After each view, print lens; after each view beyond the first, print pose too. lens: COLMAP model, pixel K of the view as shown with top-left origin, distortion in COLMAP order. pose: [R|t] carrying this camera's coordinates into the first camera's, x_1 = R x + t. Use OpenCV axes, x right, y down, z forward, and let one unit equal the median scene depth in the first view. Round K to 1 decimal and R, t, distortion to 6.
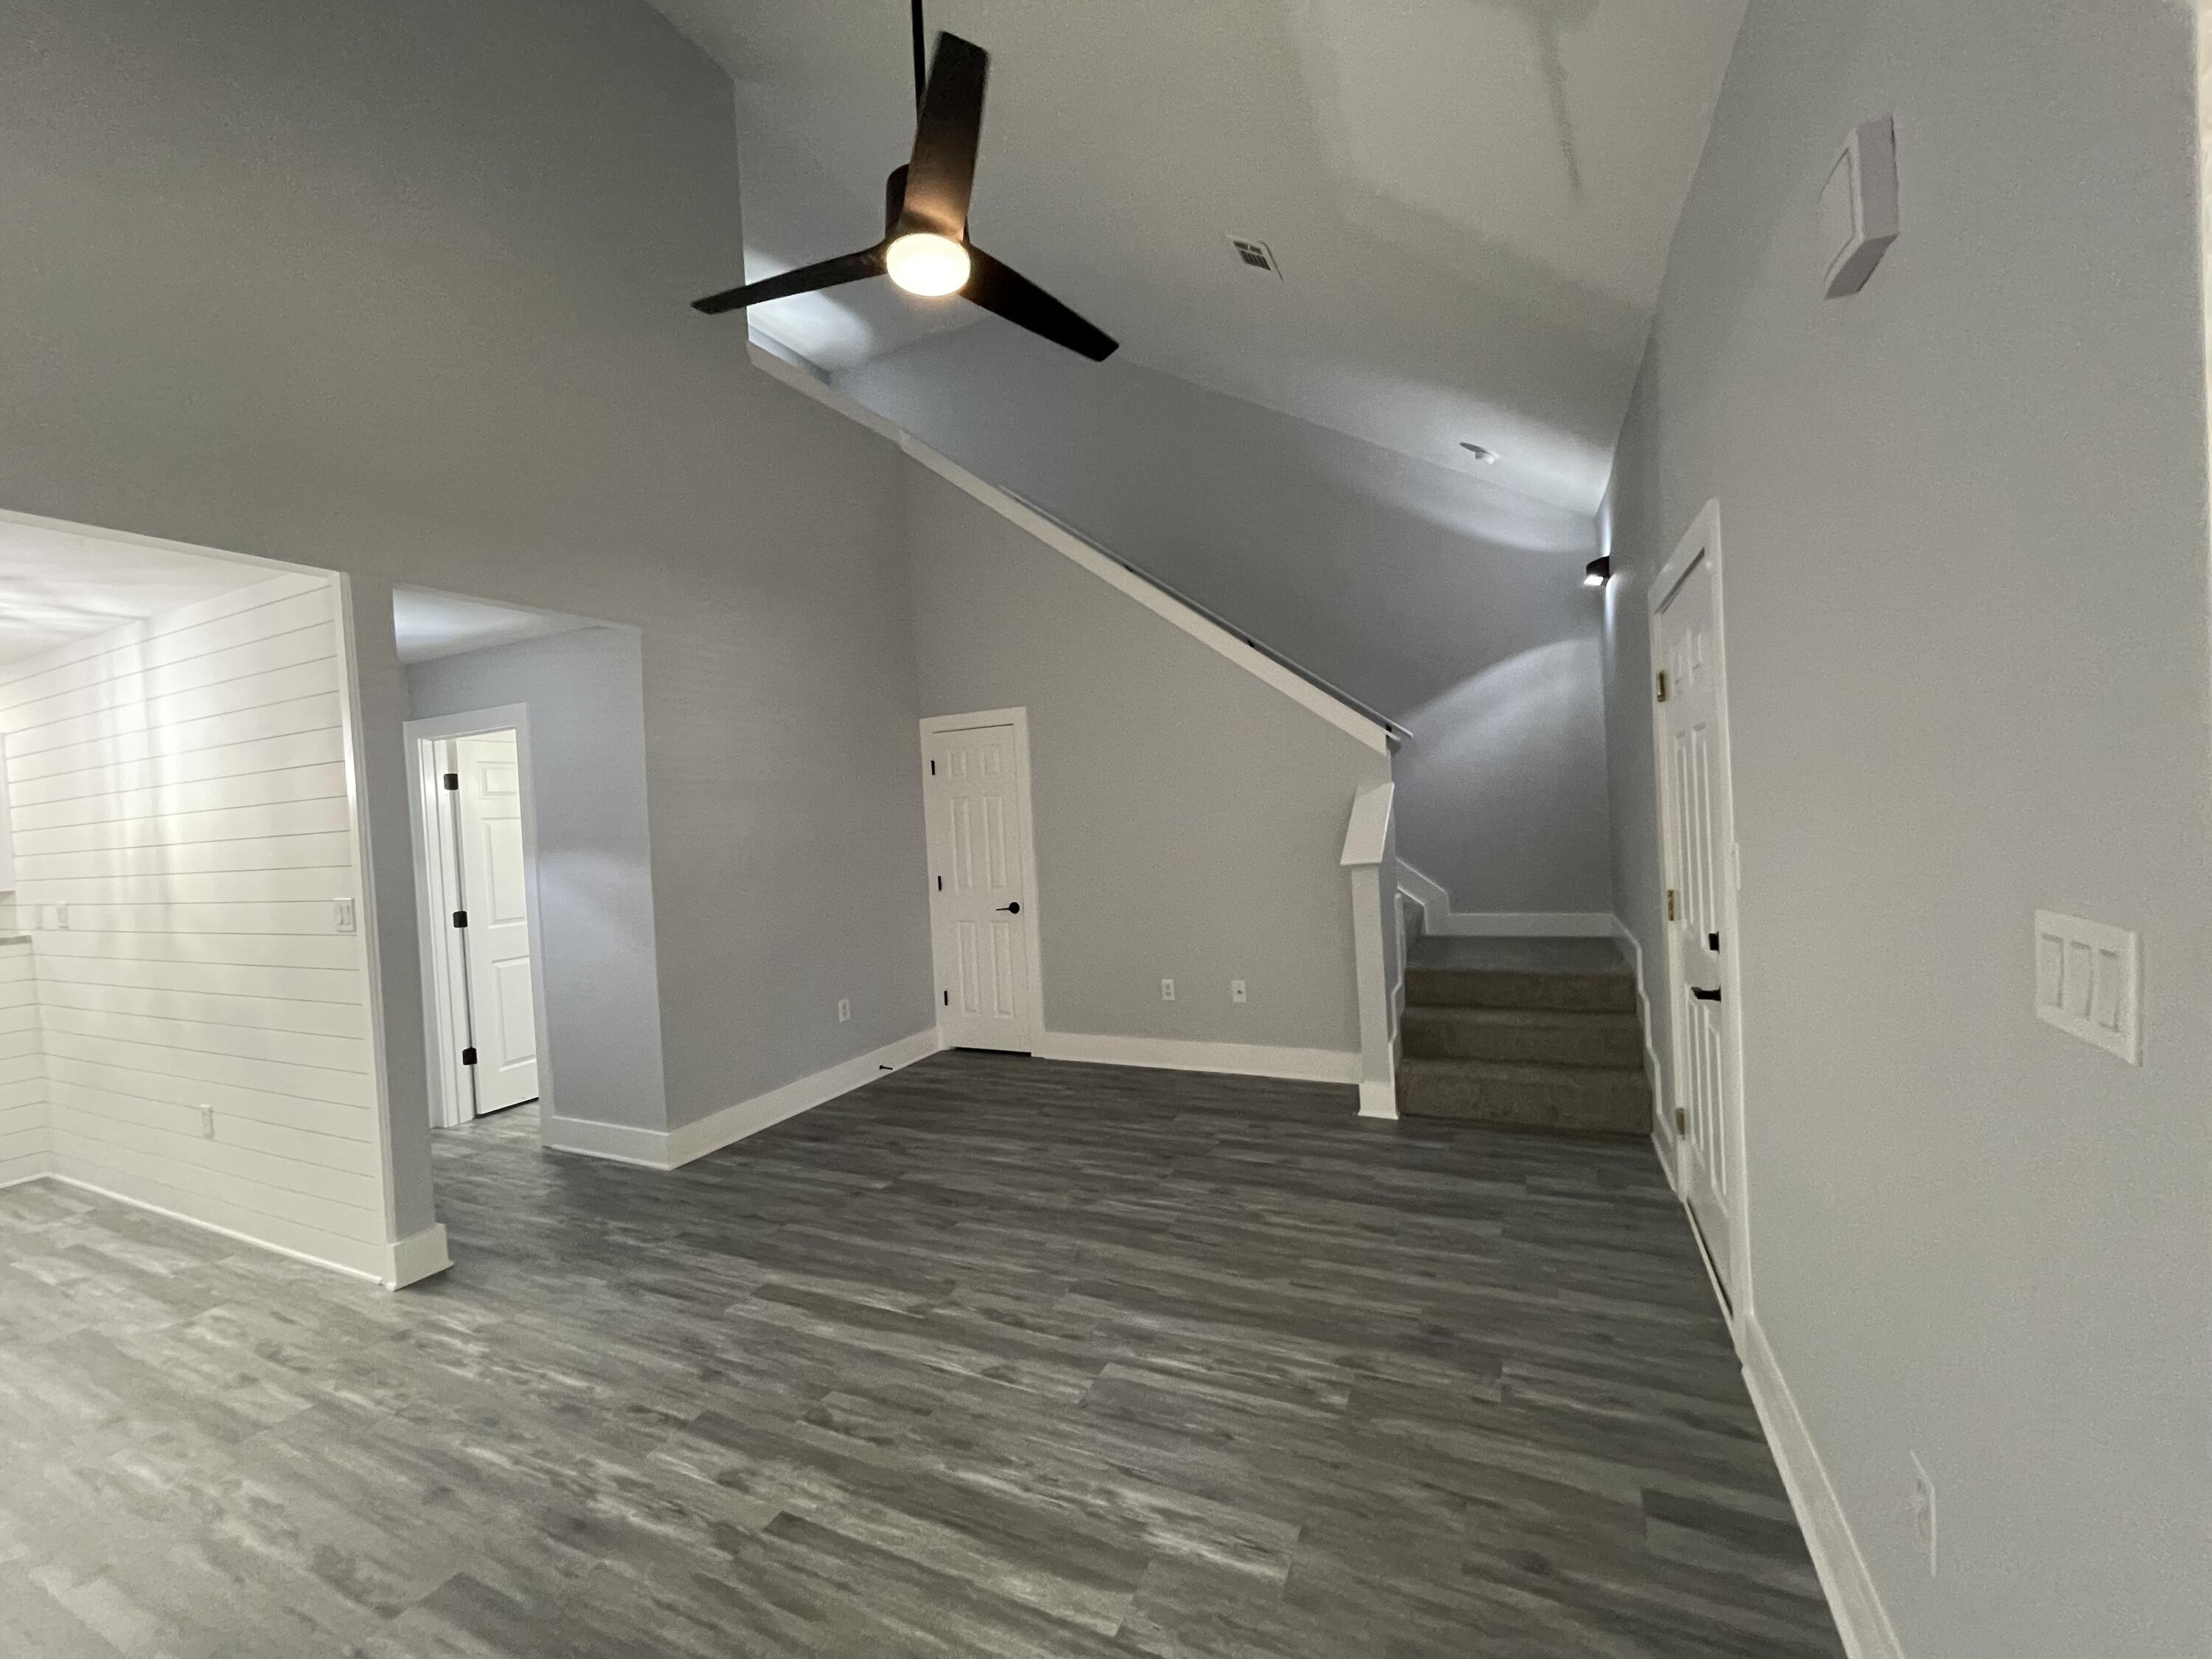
lens RADIAL K [[895.2, 0, 1099.1], [0, 895.2, 834.4], [0, 0, 1]] dist [0.000535, -0.000321]
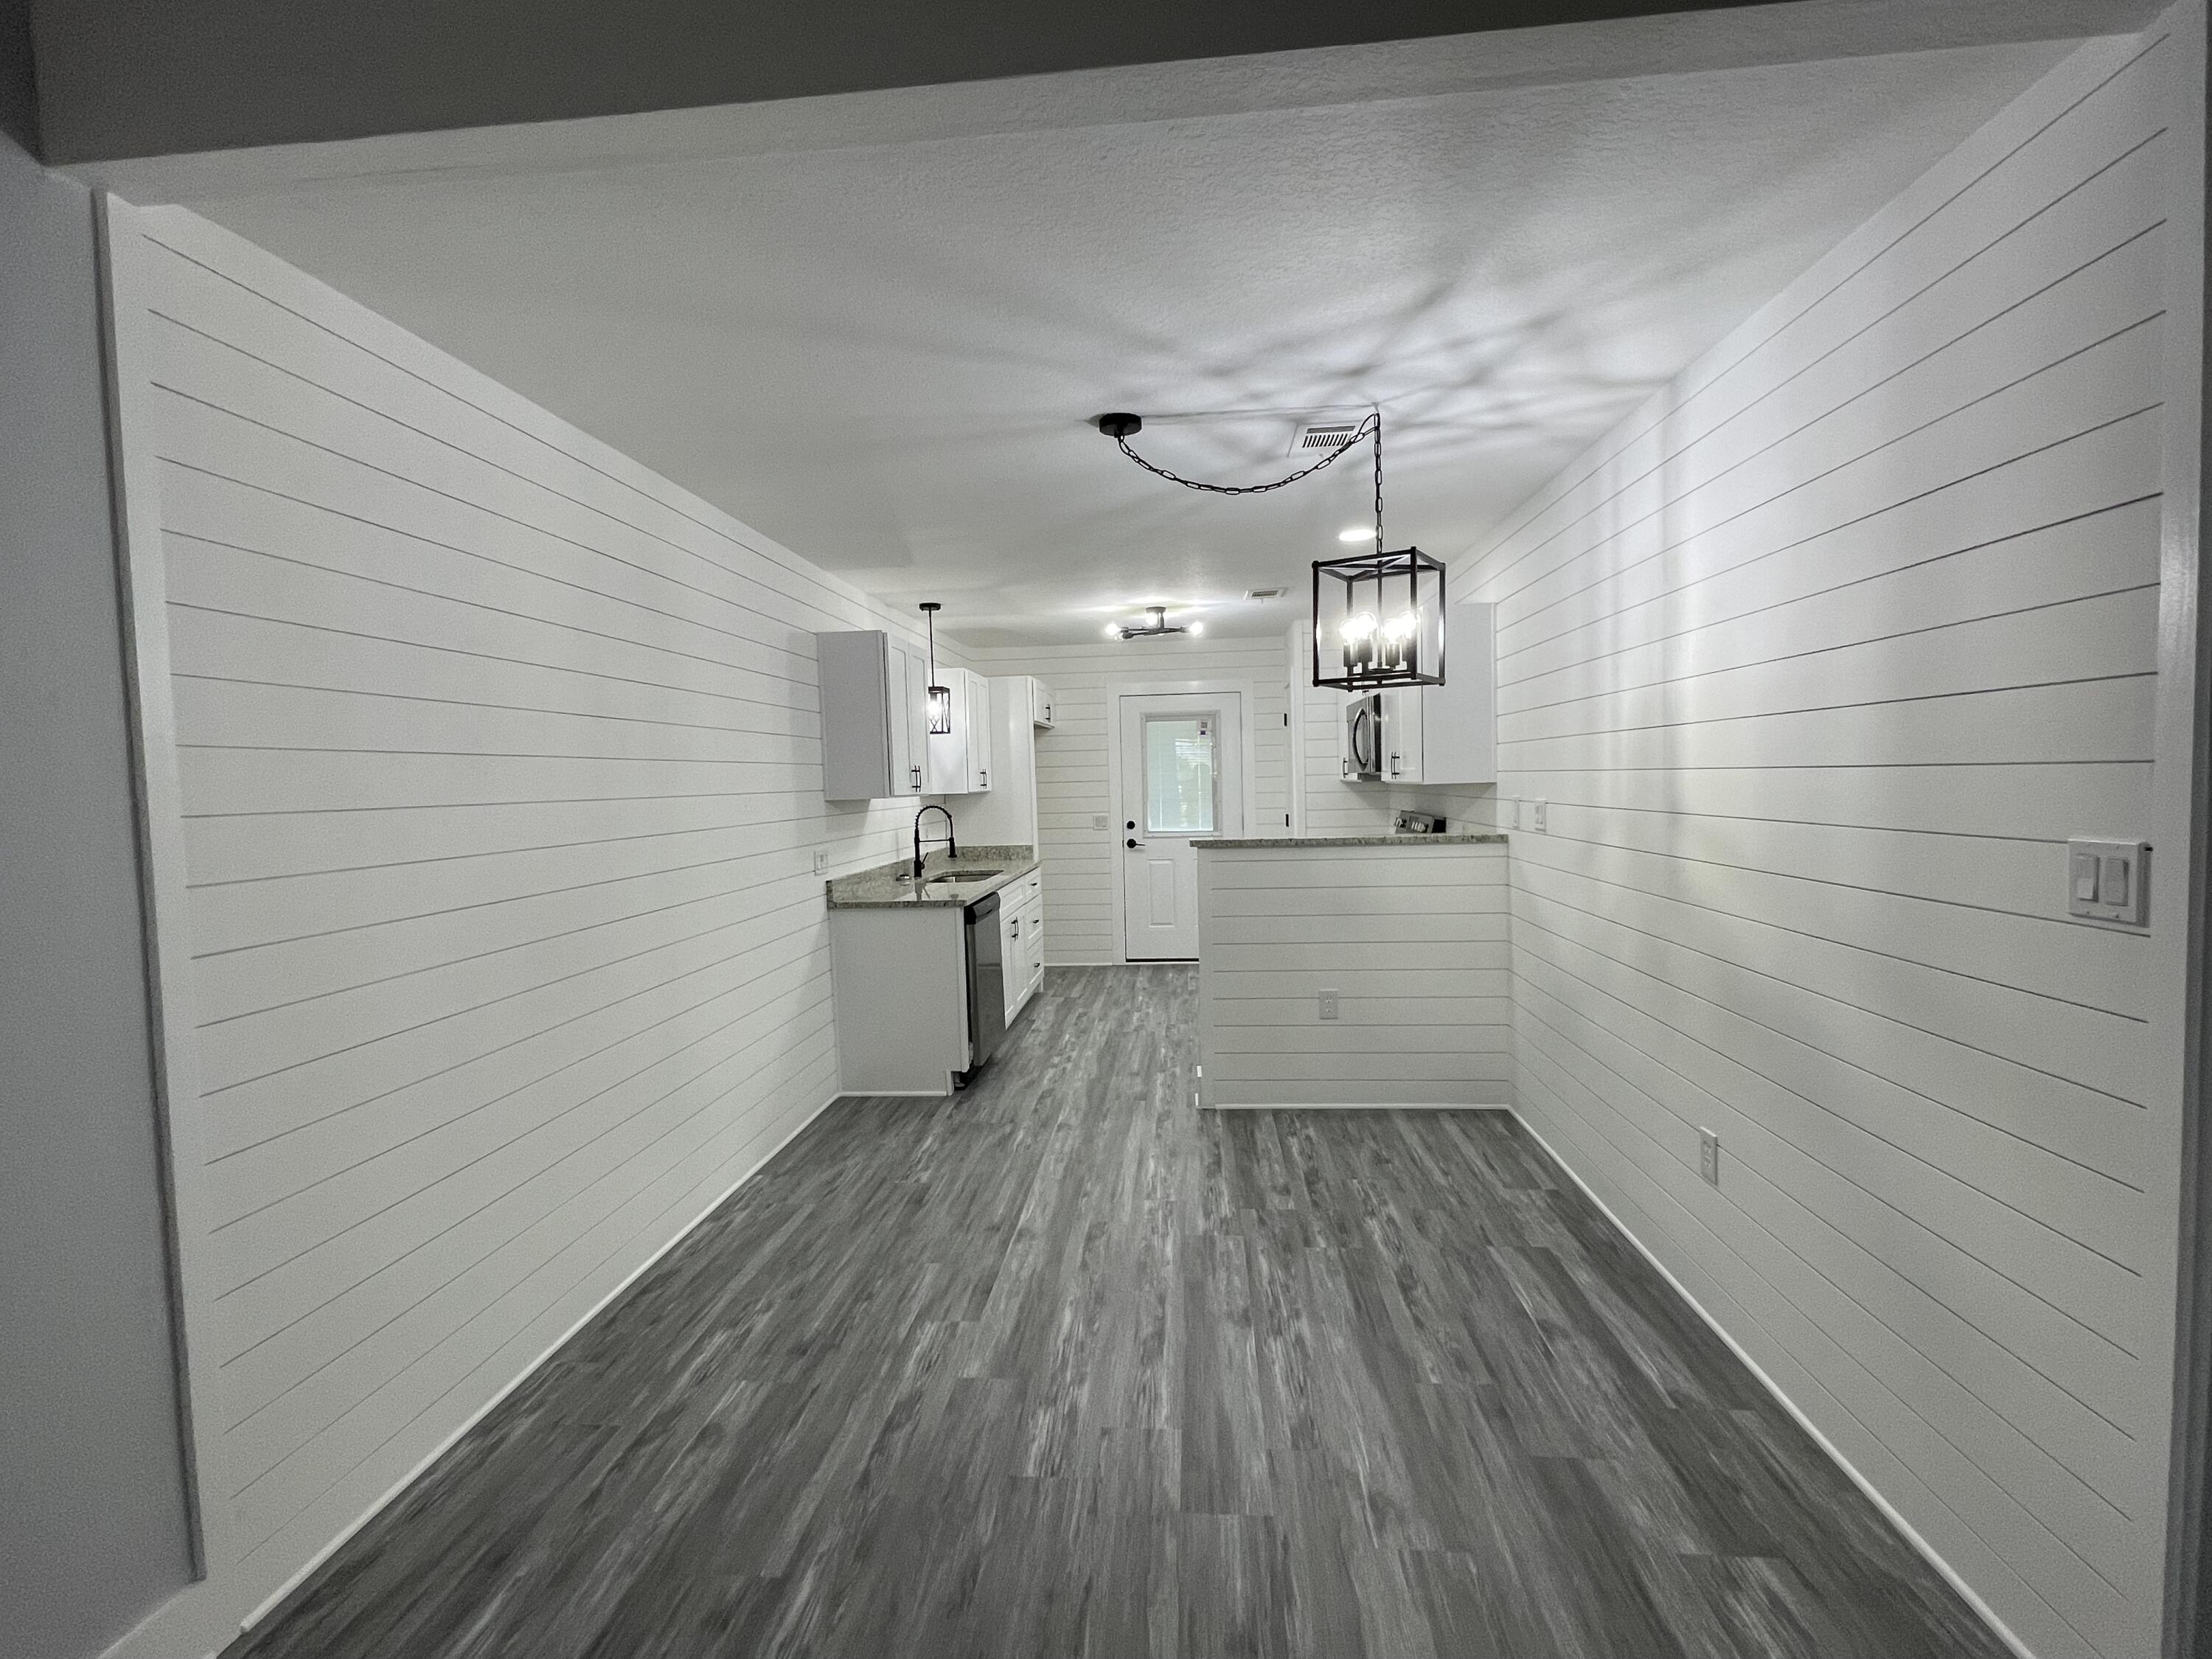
lens RADIAL K [[1020.2, 0, 1094.6], [0, 1020.2, 833.1], [0, 0, 1]] dist [-0.013927, 0.000319]
pose [[0.342725, 0.094111, -0.934710, -0.516245], [-0.010413, 0.995289, 0.096393, 0.025428], [0.939378, -0.023303, 0.342090, 0.361452]]
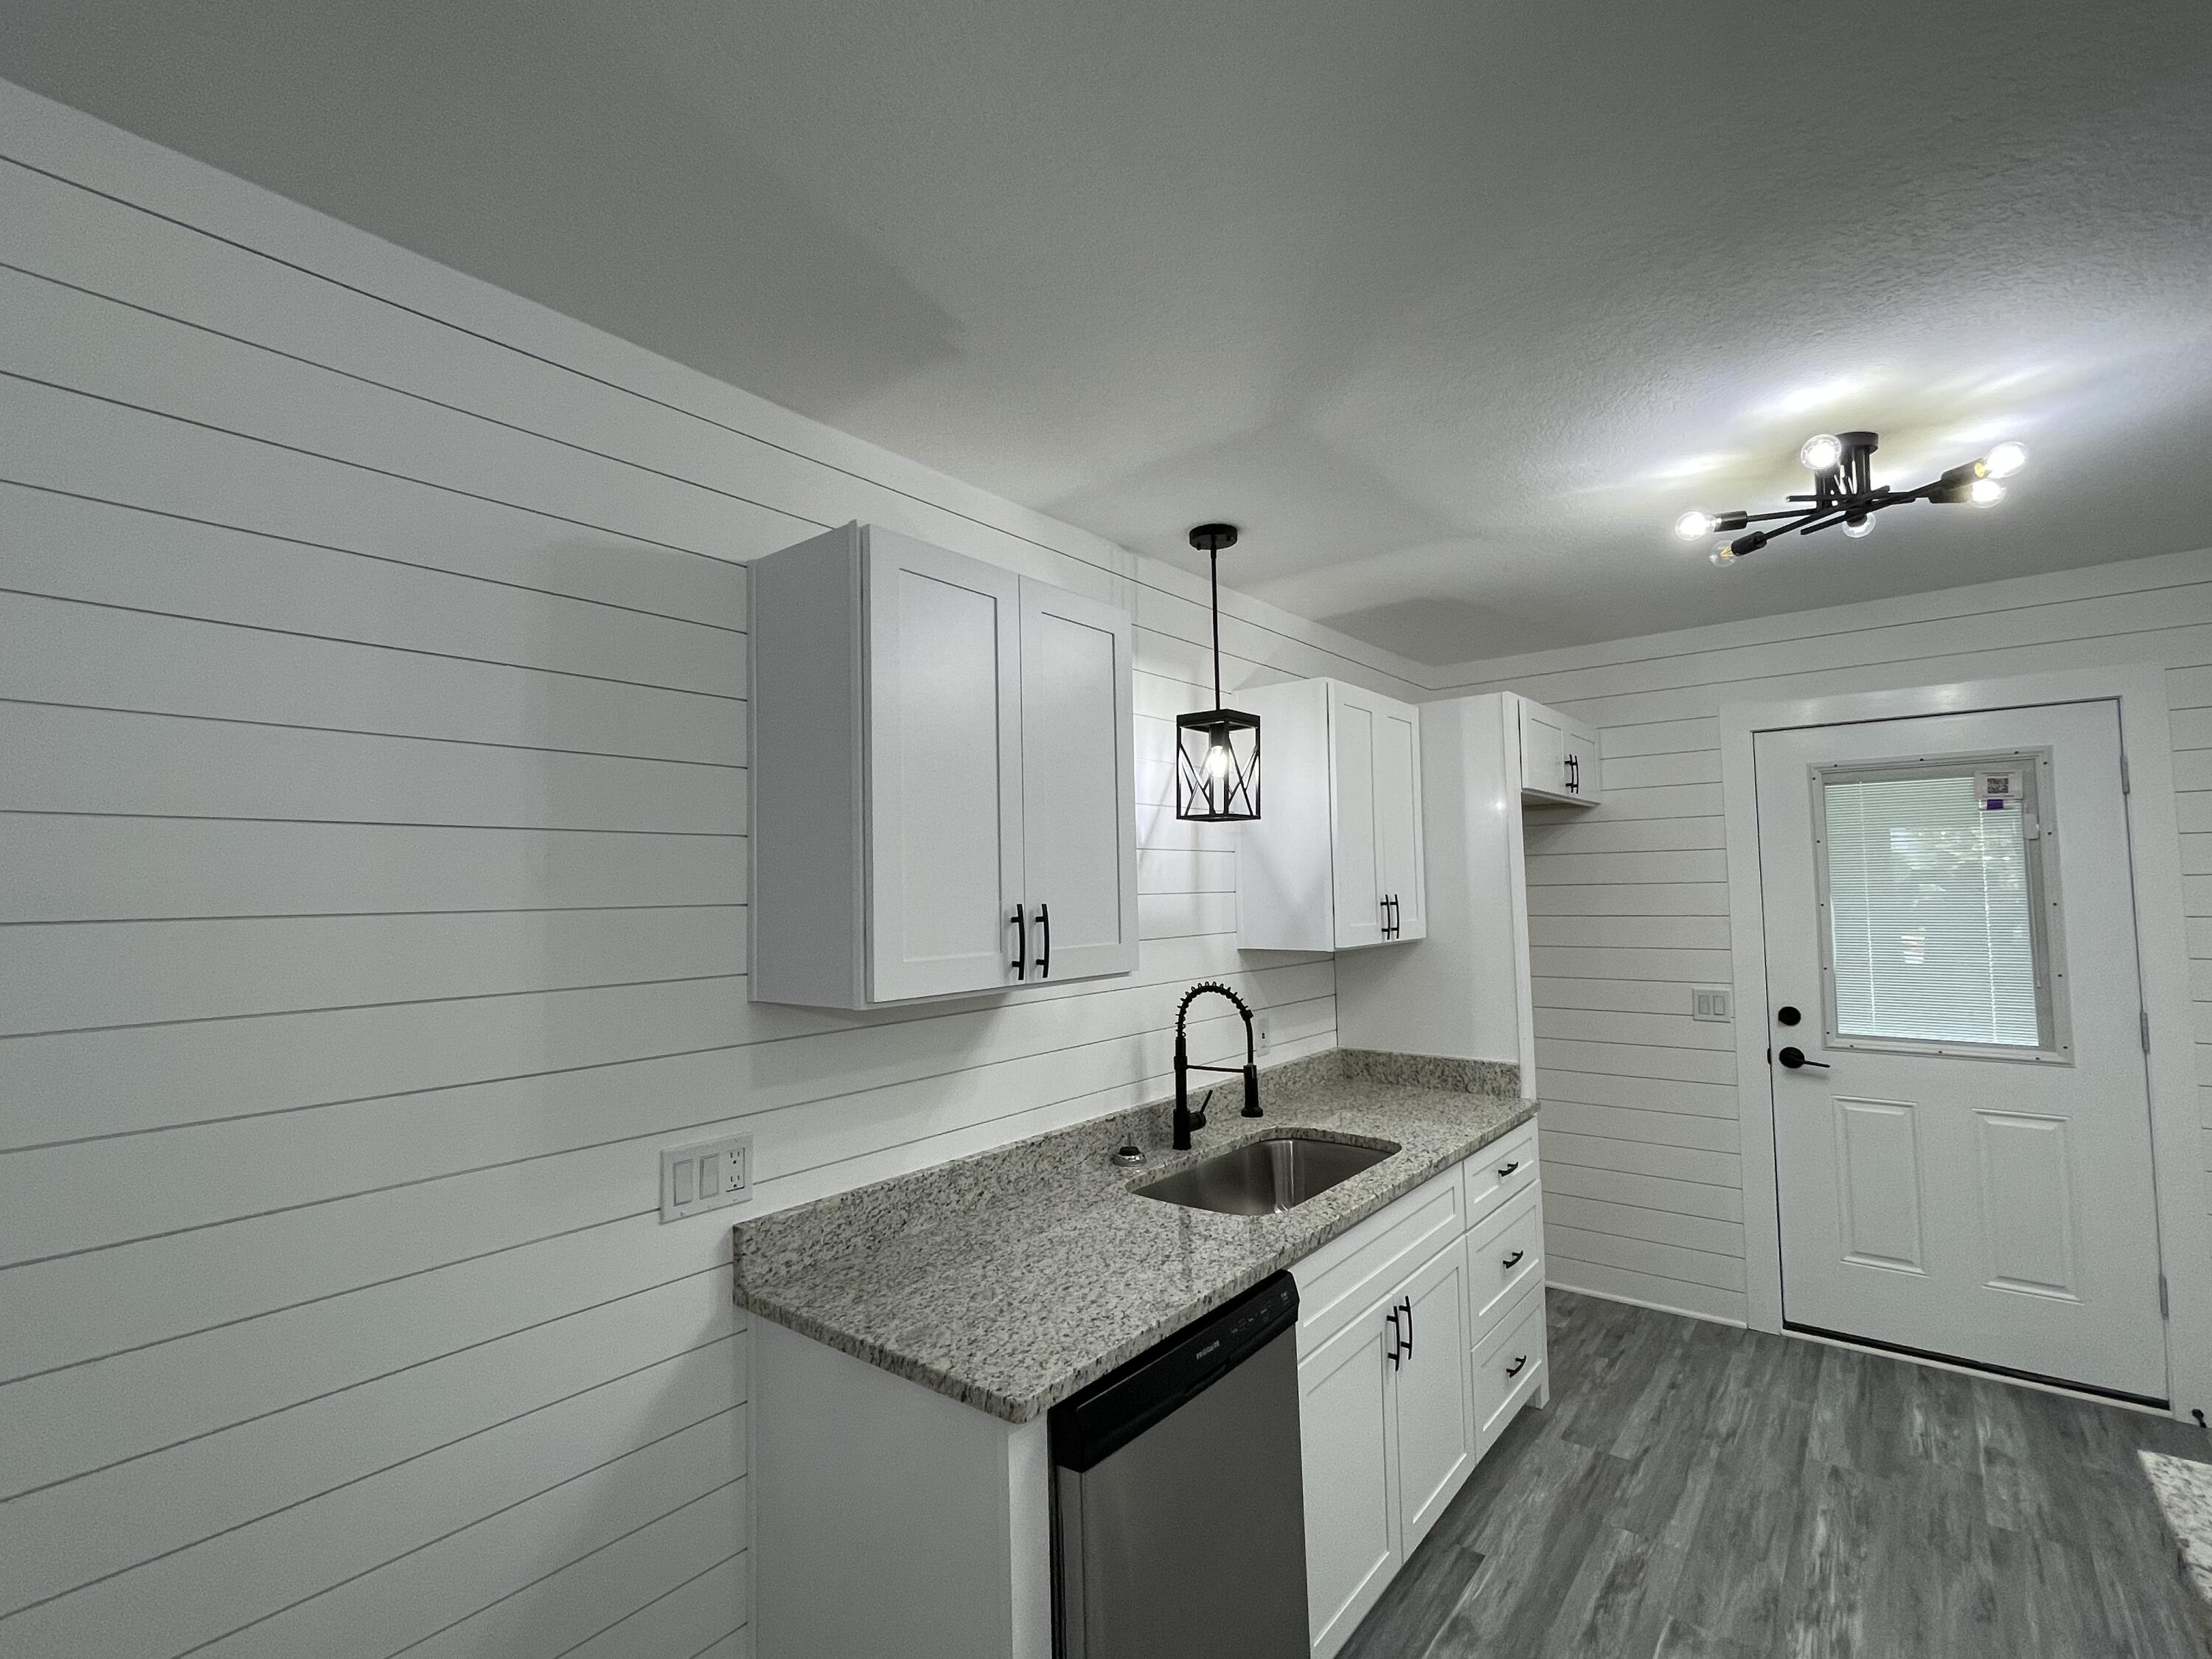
lens RADIAL K [[1007.6, 0, 1102.7], [0, 1007.6, 834.0], [0, 0, 1]] dist [-0.000265, 0.000505]
pose [[-0.229742, 0.002566, -0.973248, -1.485717], [0.011981, 0.999928, -0.000192, 0.036683], [0.973178, -0.011705, -0.229756, 0.784254]]
